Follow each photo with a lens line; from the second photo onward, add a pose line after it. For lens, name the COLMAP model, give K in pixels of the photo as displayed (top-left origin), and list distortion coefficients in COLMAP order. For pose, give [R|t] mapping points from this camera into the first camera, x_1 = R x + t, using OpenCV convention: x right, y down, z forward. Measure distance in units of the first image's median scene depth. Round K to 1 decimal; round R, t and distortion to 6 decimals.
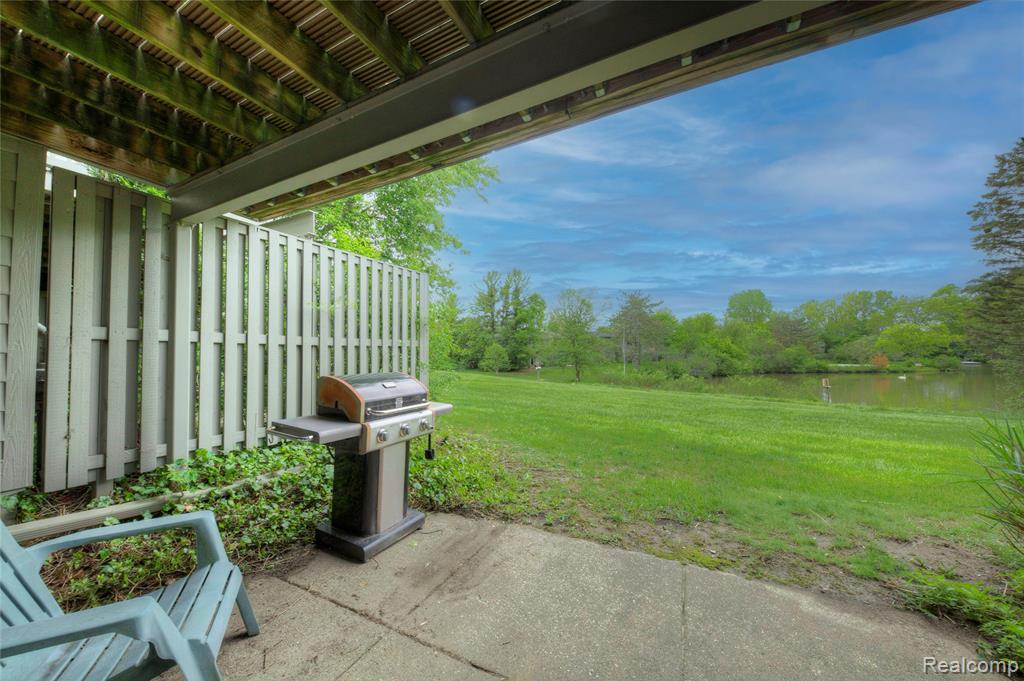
lens RADIAL K [[356.9, 0, 501.1], [0, 356.9, 348.5], [0, 0, 1]] dist [-0.001866, -0.001541]
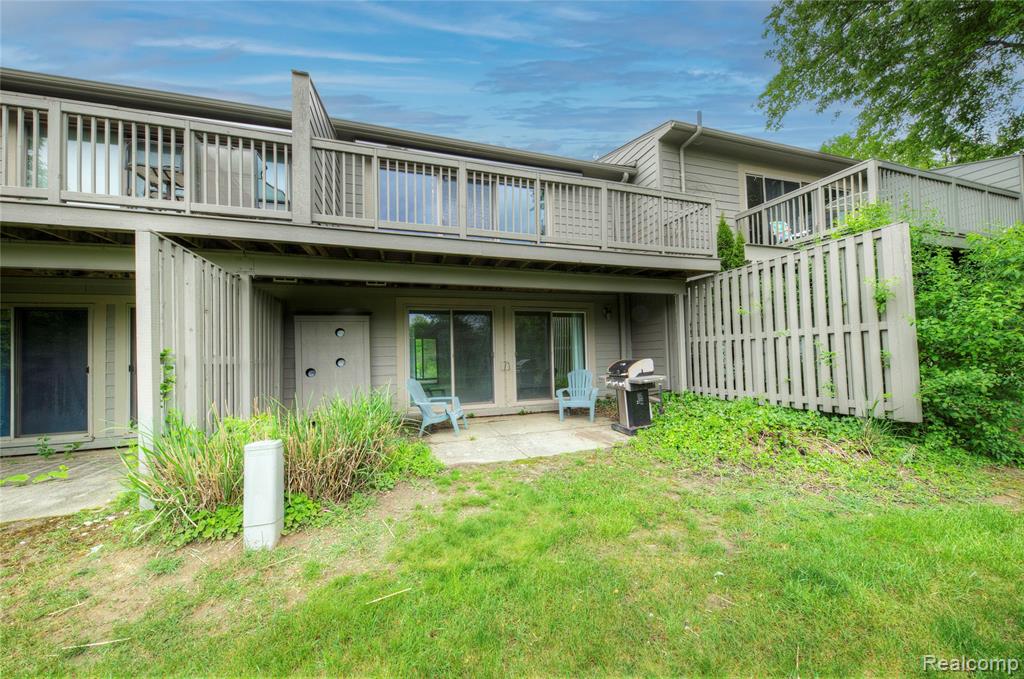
lens RADIAL K [[373.7, 0, 521.8], [0, 373.7, 338.0], [0, 0, 1]] dist [0.001124, -0.000062]
pose [[-0.685113, -0.000175, -0.728437, 1.172566], [0.039938, 0.998487, -0.037803, 0.007296], [0.727341, -0.054992, -0.684069, 1.384140]]
